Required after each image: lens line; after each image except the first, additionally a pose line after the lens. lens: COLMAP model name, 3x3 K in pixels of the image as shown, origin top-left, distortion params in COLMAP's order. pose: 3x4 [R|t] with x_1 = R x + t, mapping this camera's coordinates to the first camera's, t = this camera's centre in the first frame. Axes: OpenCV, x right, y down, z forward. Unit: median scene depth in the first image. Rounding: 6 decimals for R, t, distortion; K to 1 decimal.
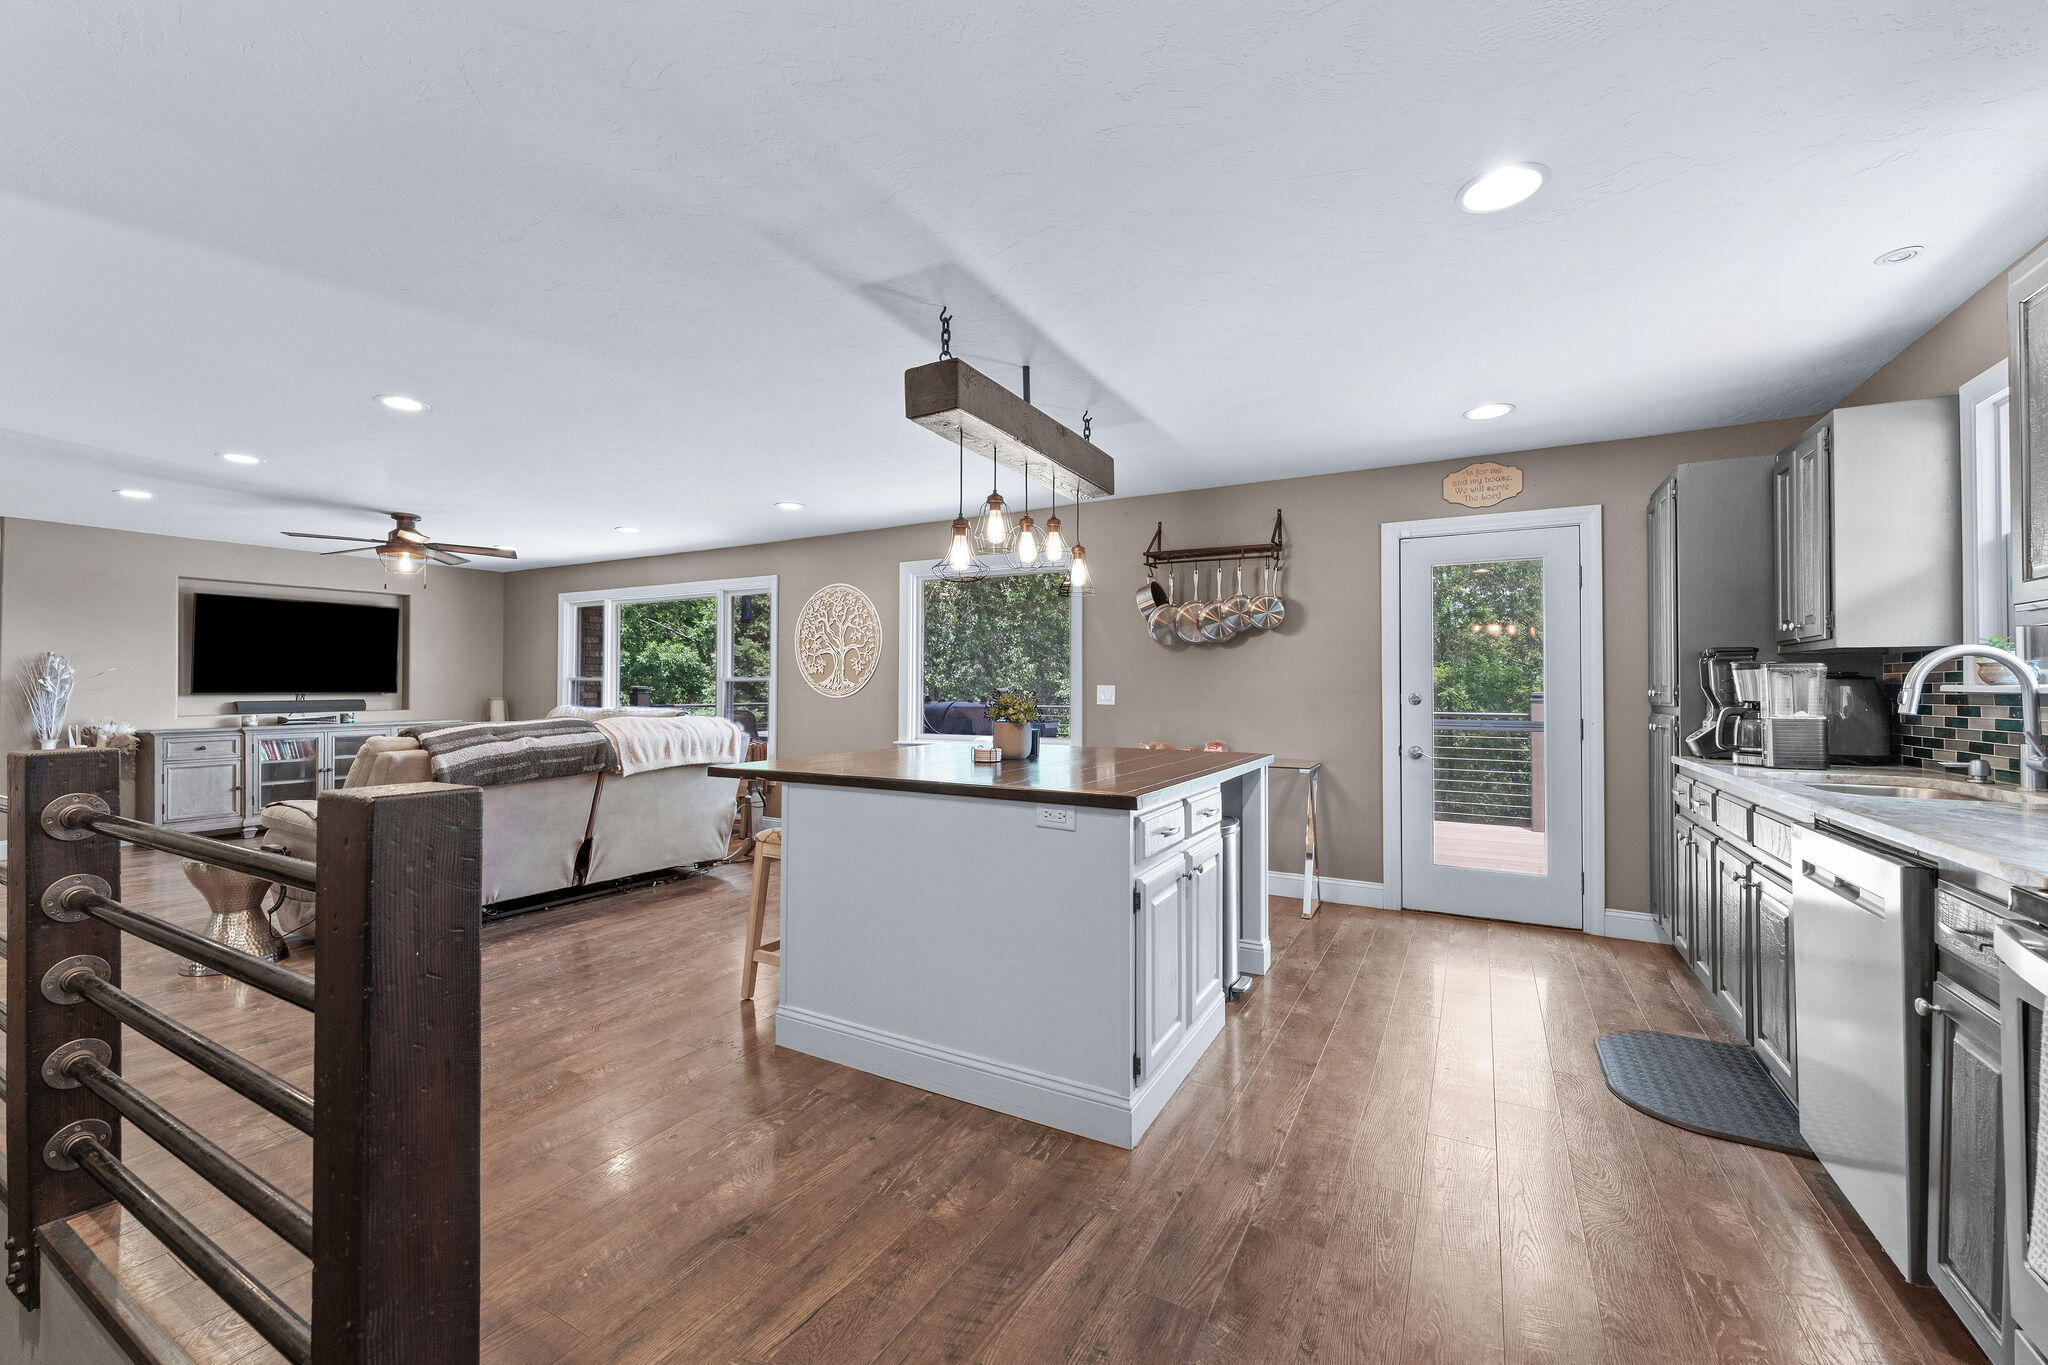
lens RADIAL K [[816.6, 0, 1015.4], [0, 816.6, 680.2], [0, 0, 1]] dist [-0.000720, -0.000085]
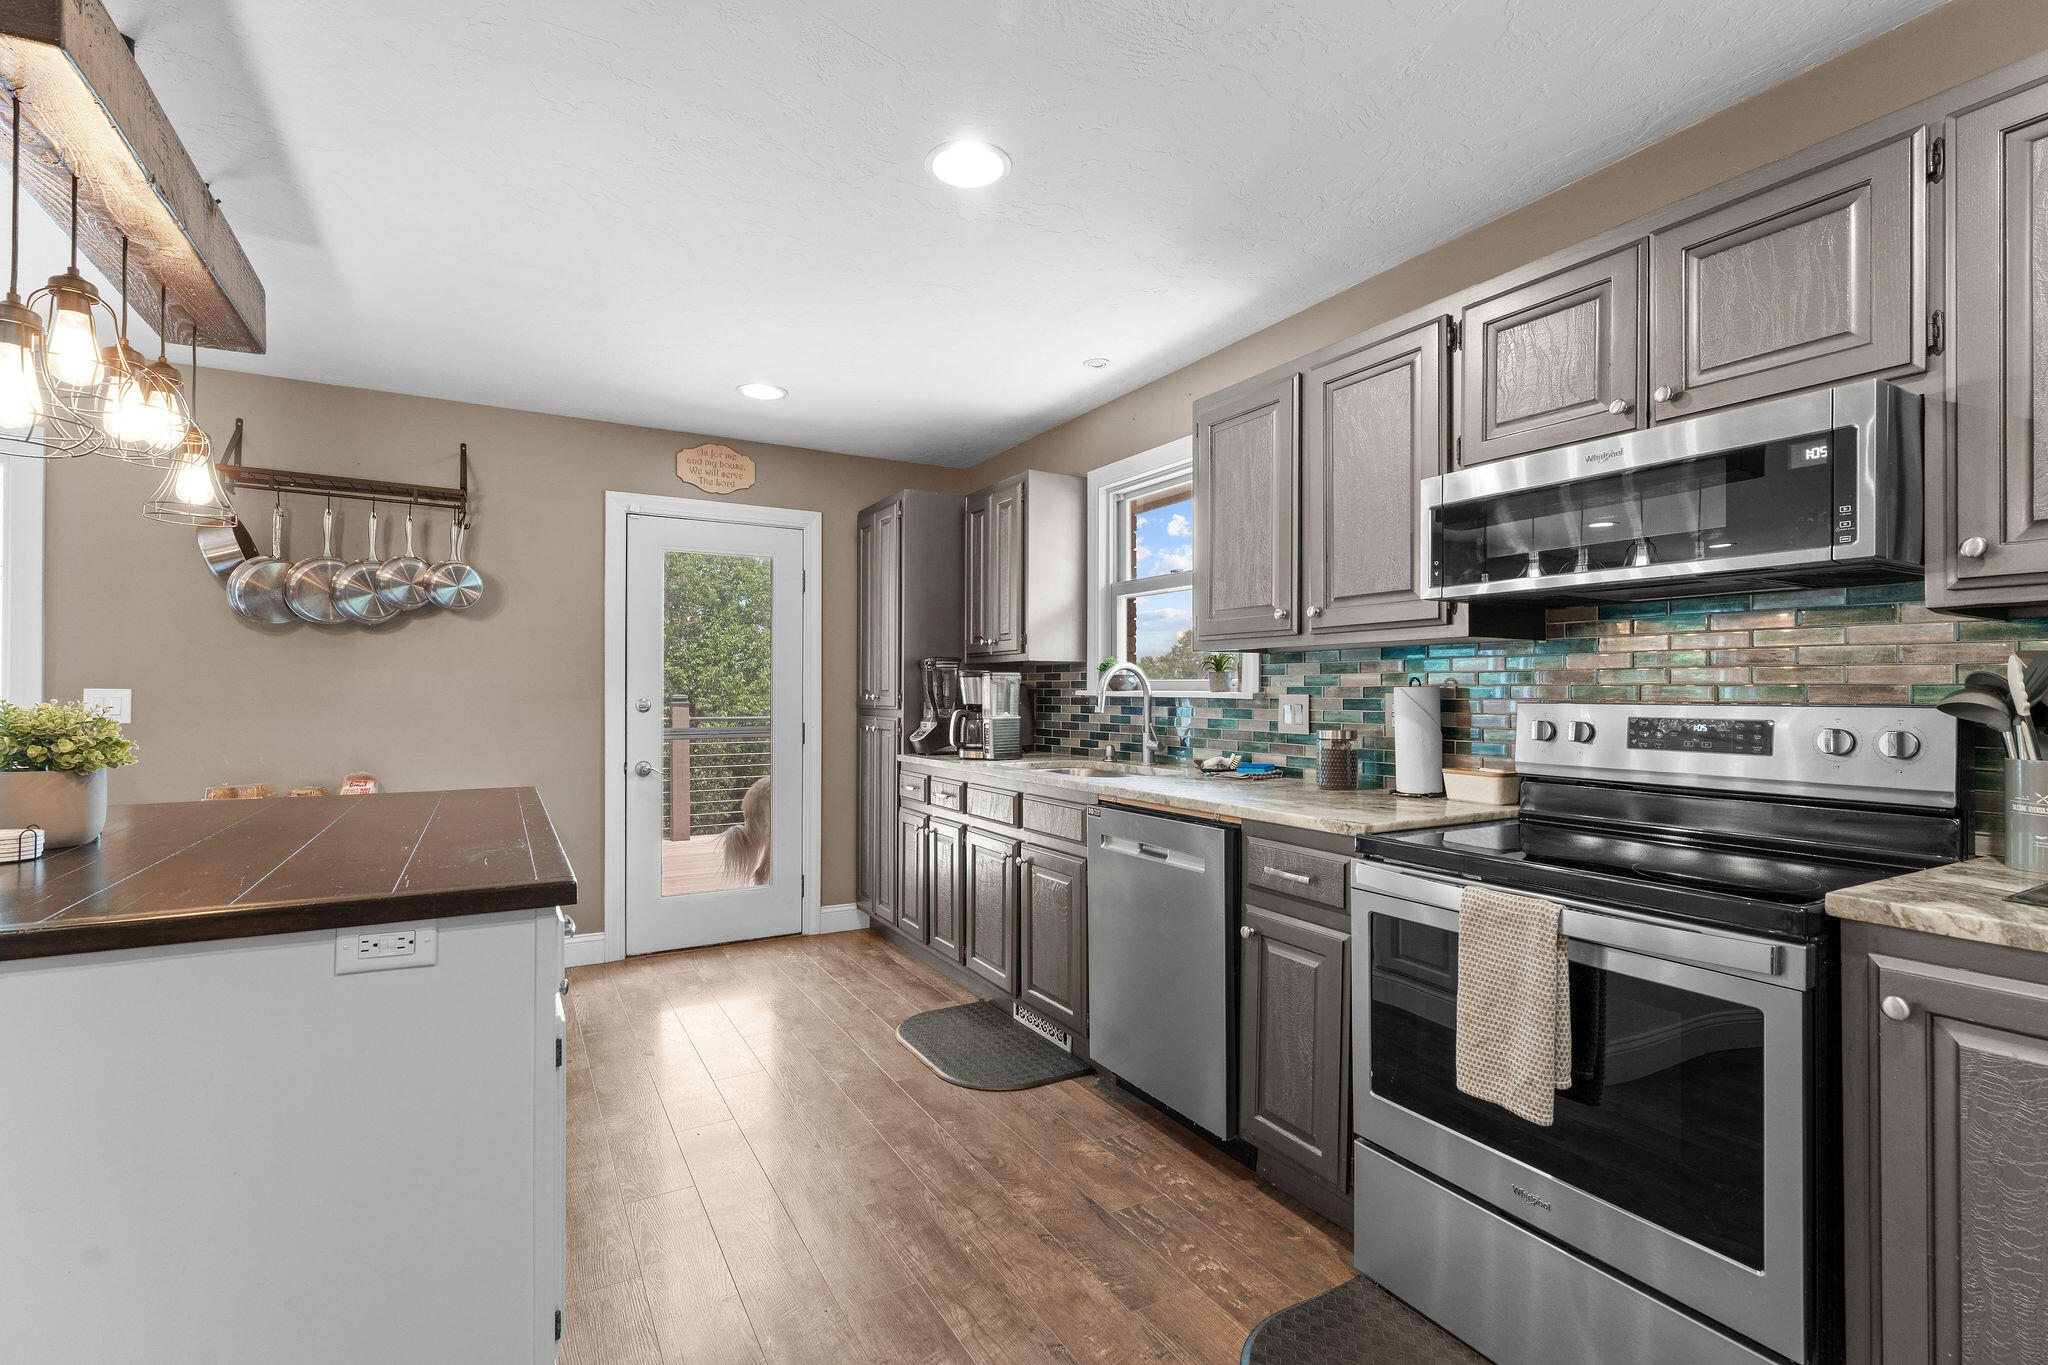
lens RADIAL K [[915.6, 0, 1019.0], [0, 915.6, 687.0], [0, 0, 1]] dist [-0.000408, 0.000002]
pose [[0.513152, 0.001651, 0.858296, -0.170643], [-0.008205, 0.999962, 0.002981, -0.002832], [-0.858259, -0.008572, 0.513146, 0.244829]]
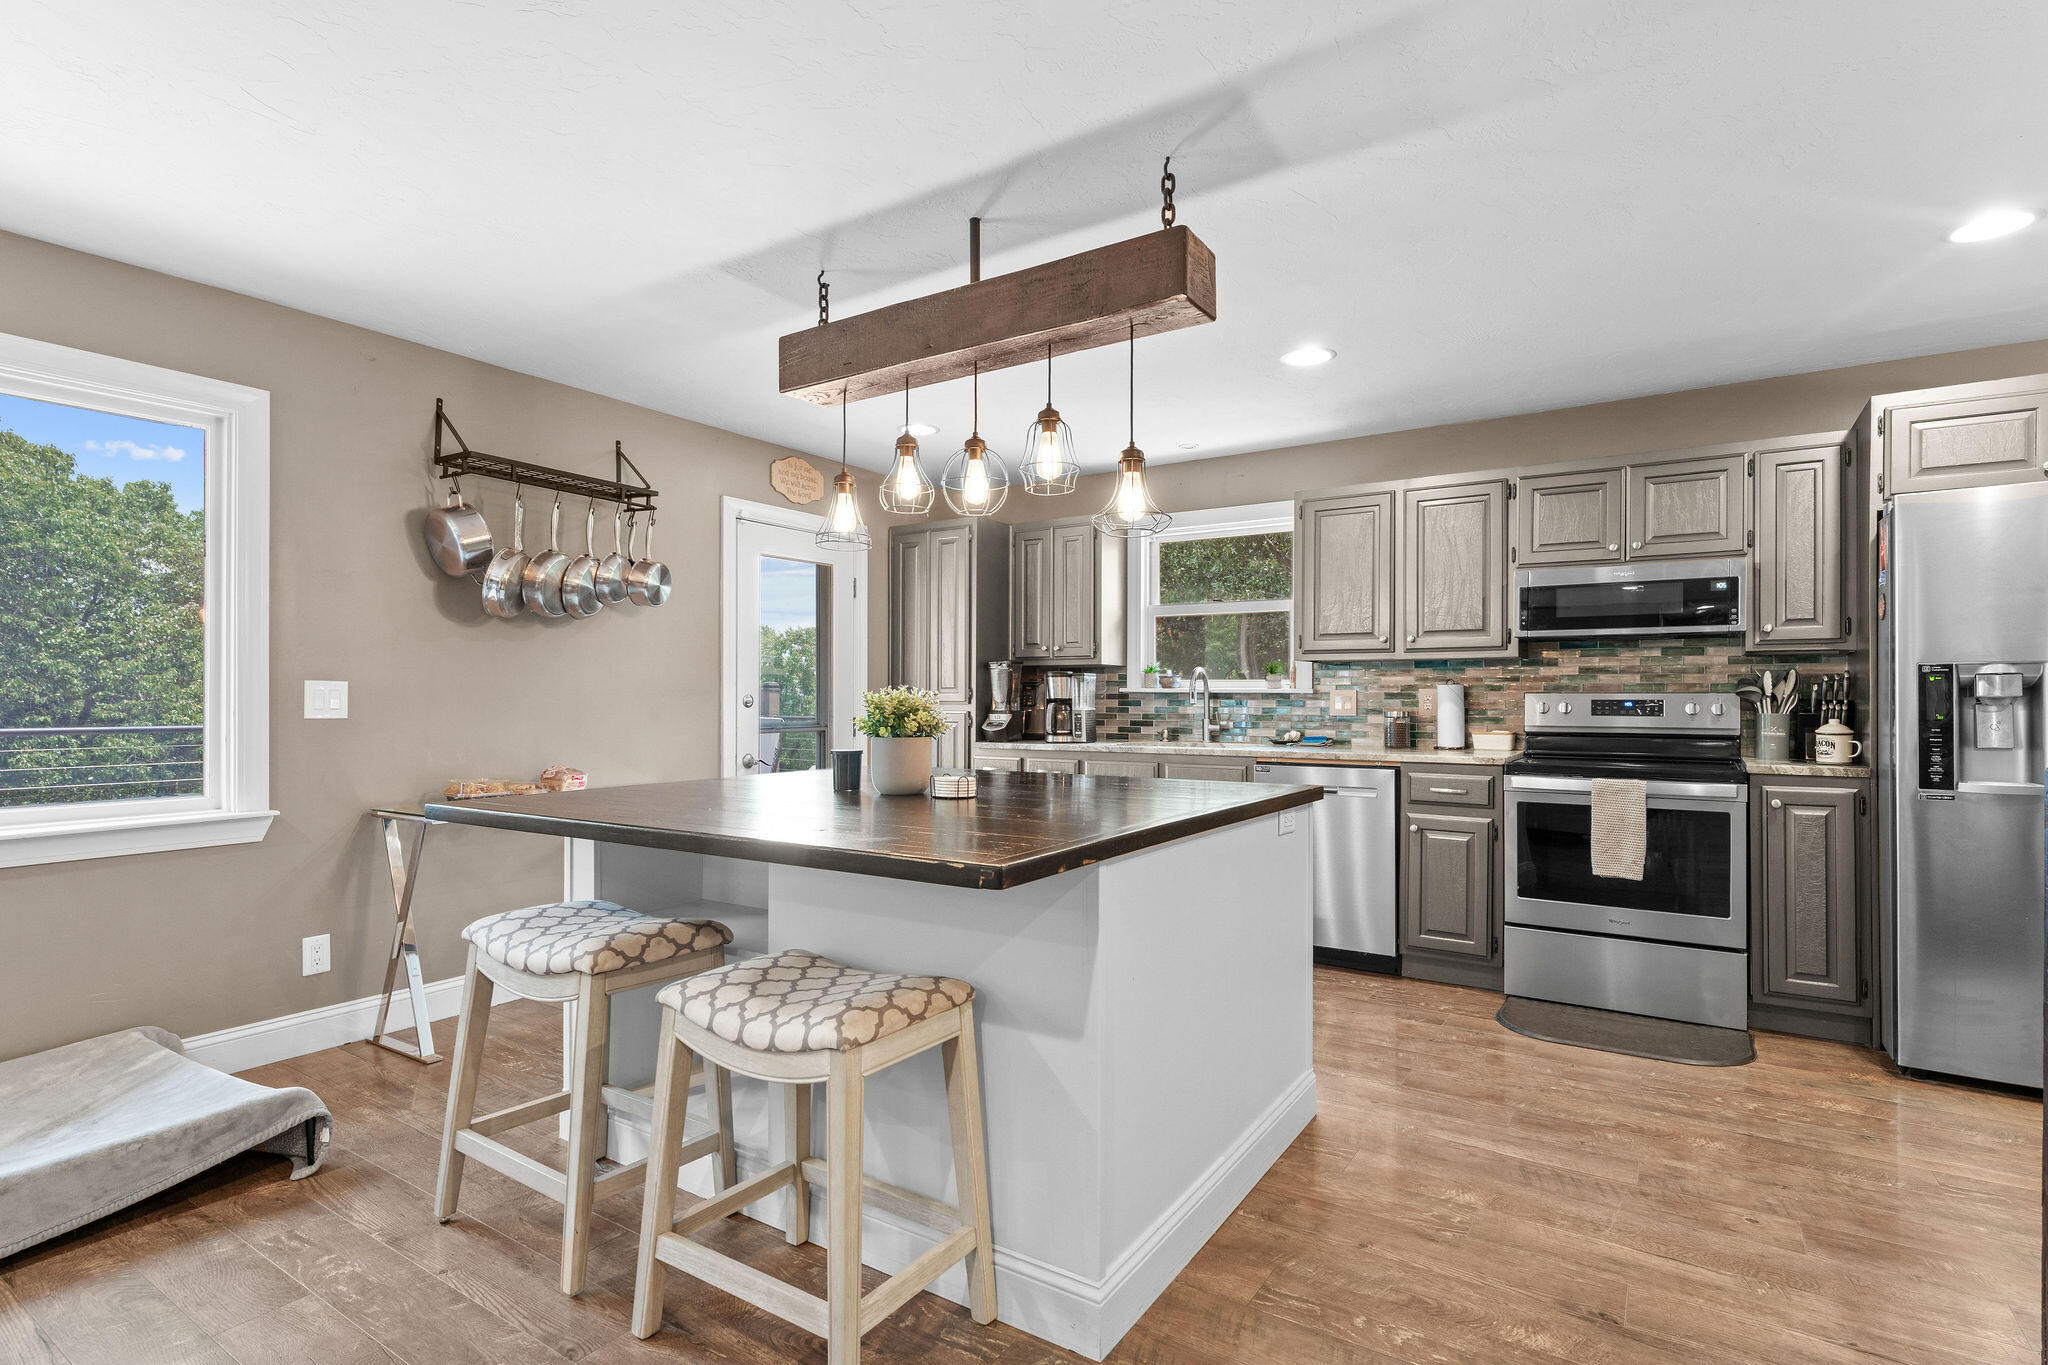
lens RADIAL K [[1000.6, 0, 1018.7], [0, 1000.6, 696.2], [0, 0, 1]] dist [0.000414, -0.000027]
pose [[0.071362, -0.002685, 0.997447, -0.790631], [-0.010997, 0.999933, 0.003479, 0.014630], [-0.997390, -0.011218, 0.071328, 0.854366]]
